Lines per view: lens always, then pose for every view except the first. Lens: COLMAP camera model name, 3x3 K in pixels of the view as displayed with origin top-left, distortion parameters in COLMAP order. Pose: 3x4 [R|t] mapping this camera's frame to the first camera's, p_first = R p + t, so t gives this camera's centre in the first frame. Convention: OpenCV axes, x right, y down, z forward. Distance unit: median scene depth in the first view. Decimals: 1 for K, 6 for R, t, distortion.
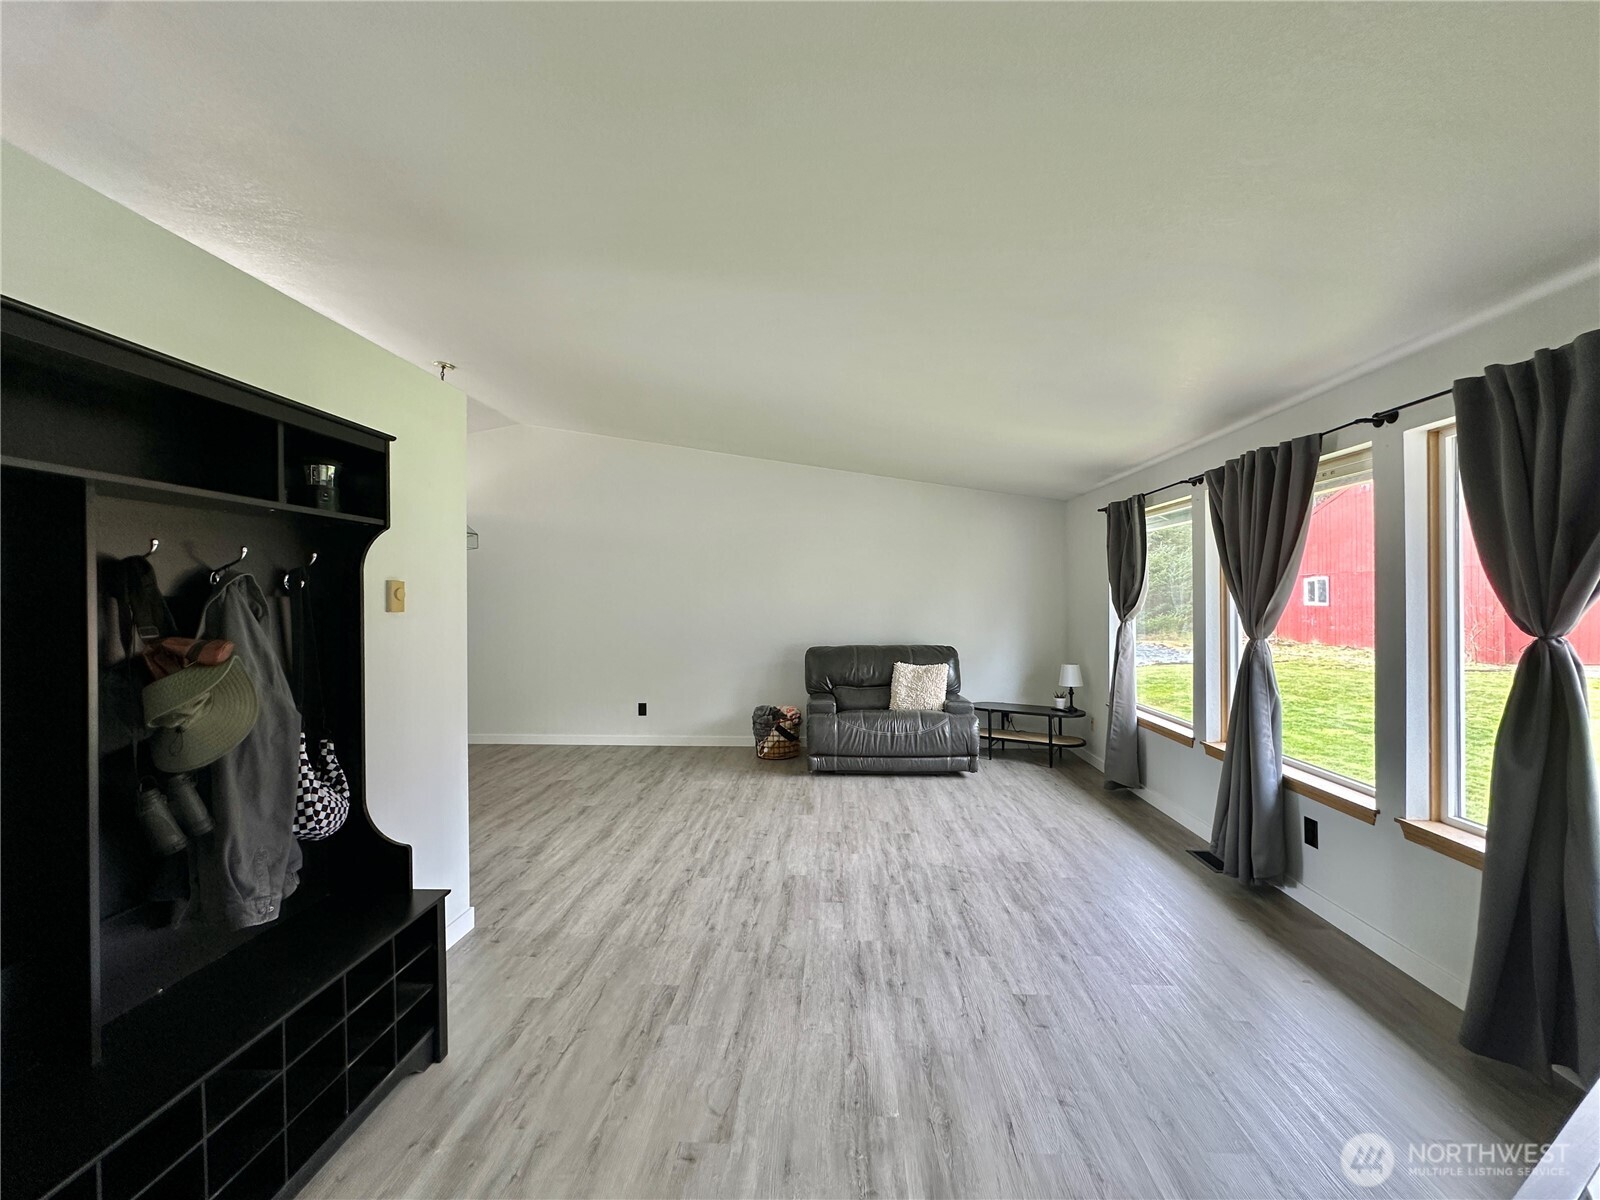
lens RADIAL K [[636.2, 0, 802.6], [0, 636.2, 598.5], [0, 0, 1]] dist [-0.002672, 0.000169]
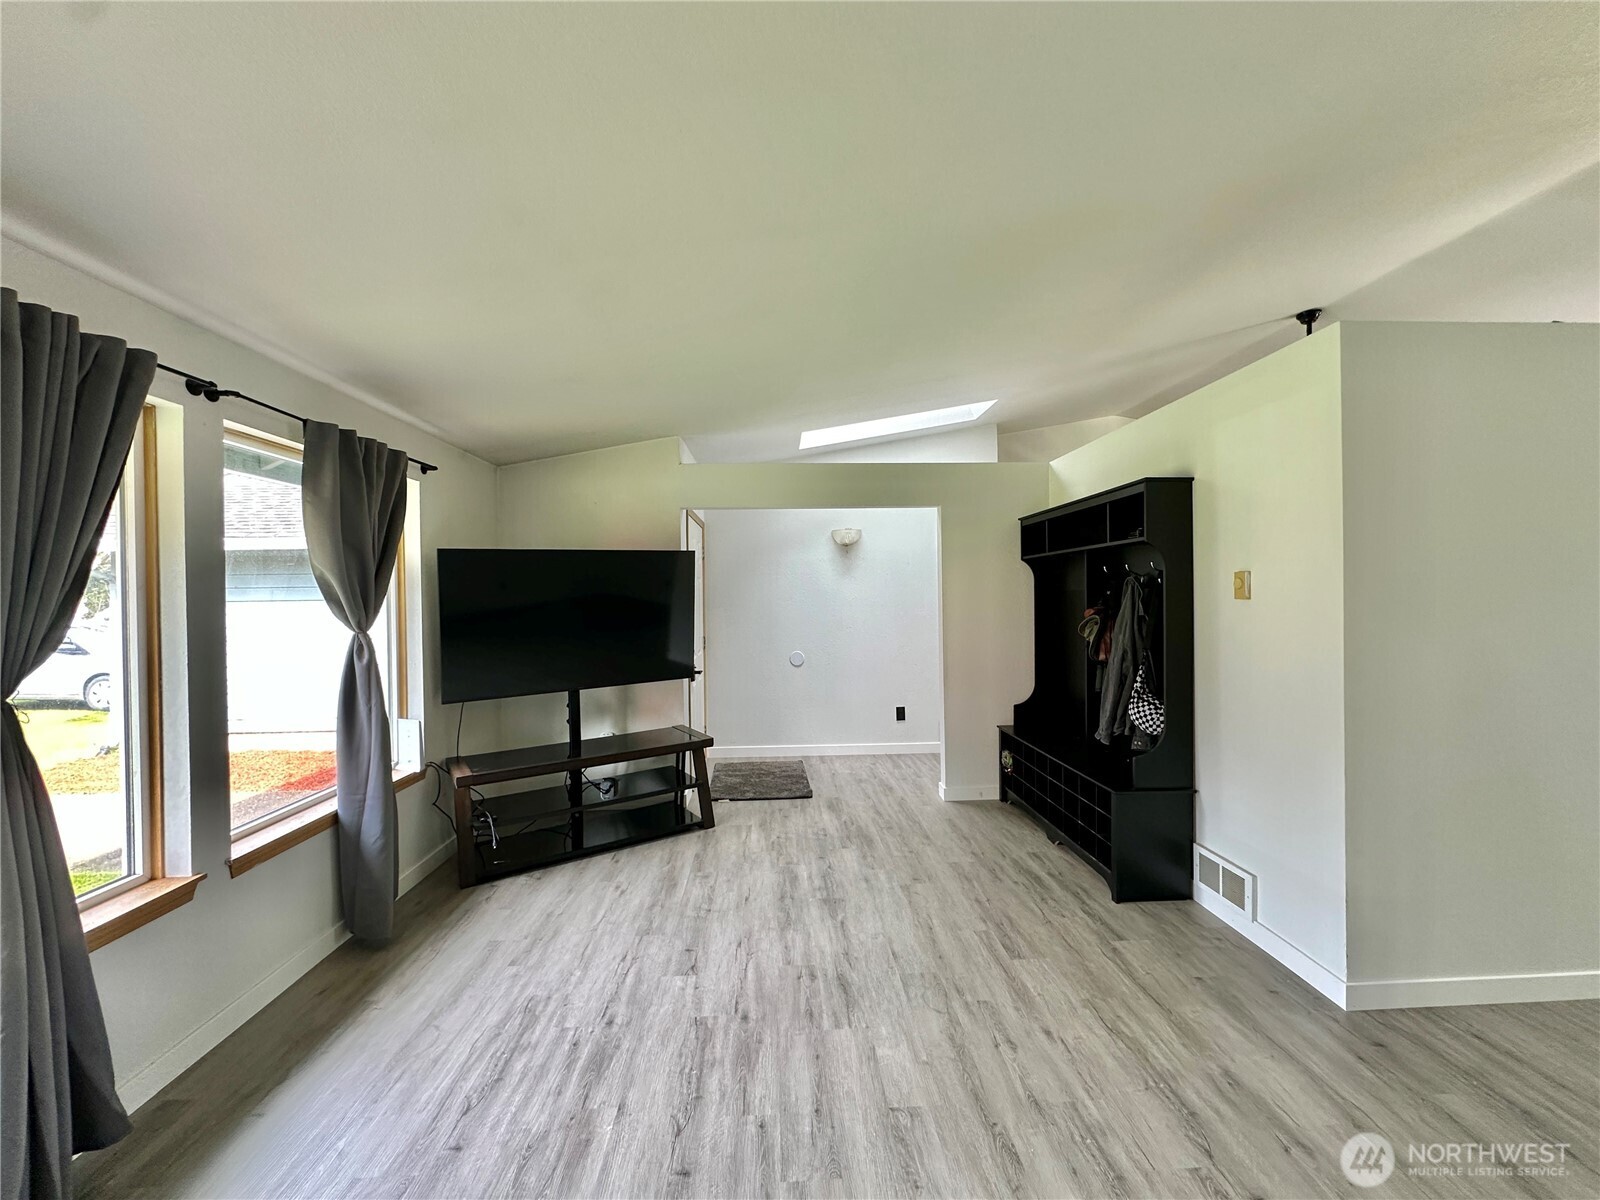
lens RADIAL K [[636.2, 0, 802.6], [0, 636.2, 598.5], [0, 0, 1]] dist [-0.002672, 0.000169]
pose [[-0.994133, 0.020646, -0.106179, 0.229284], [0.020378, 0.999786, 0.003616, -0.000162], [0.106231, 0.001431, -0.994340, 1.843431]]
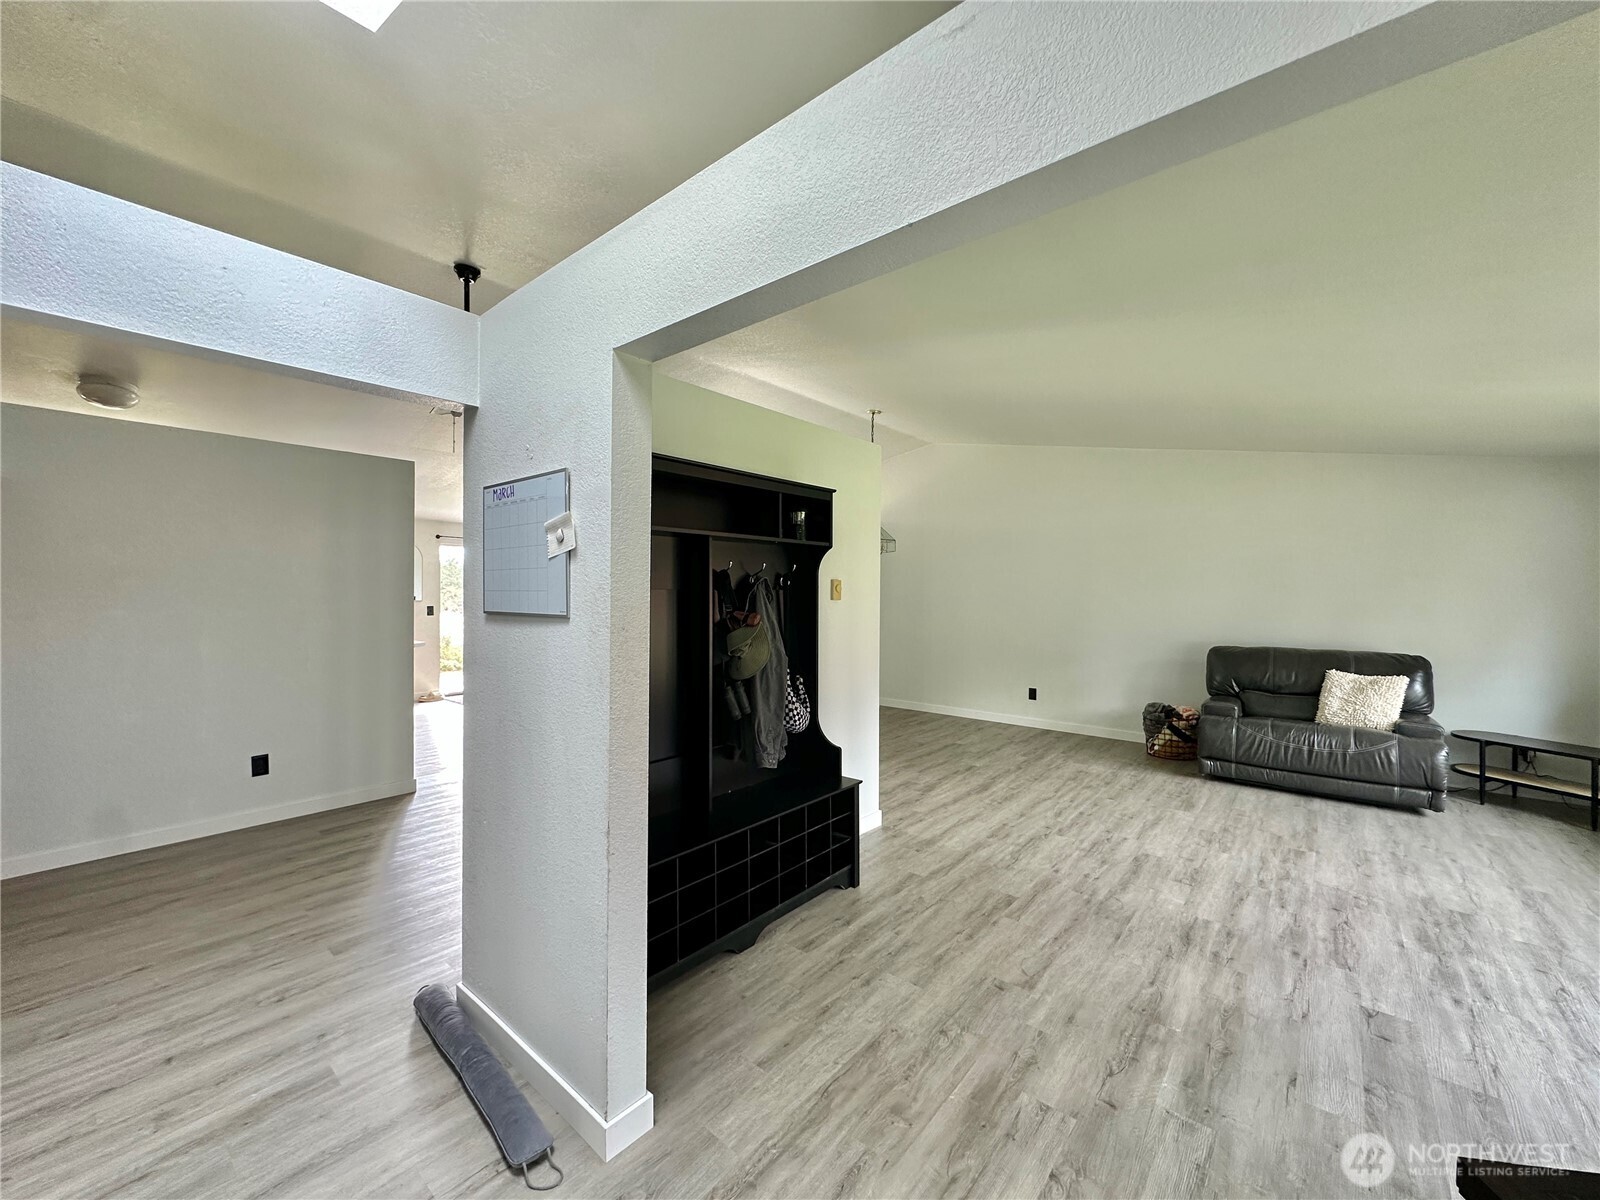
lens RADIAL K [[636.2, 0, 802.6], [0, 636.2, 598.5], [0, 0, 1]] dist [-0.002672, 0.000169]
pose [[0.802276, 0.018315, -0.596672, 0.190603], [-0.010219, 0.999804, 0.016949, -0.006813], [0.596865, -0.007501, 0.802306, -0.253660]]
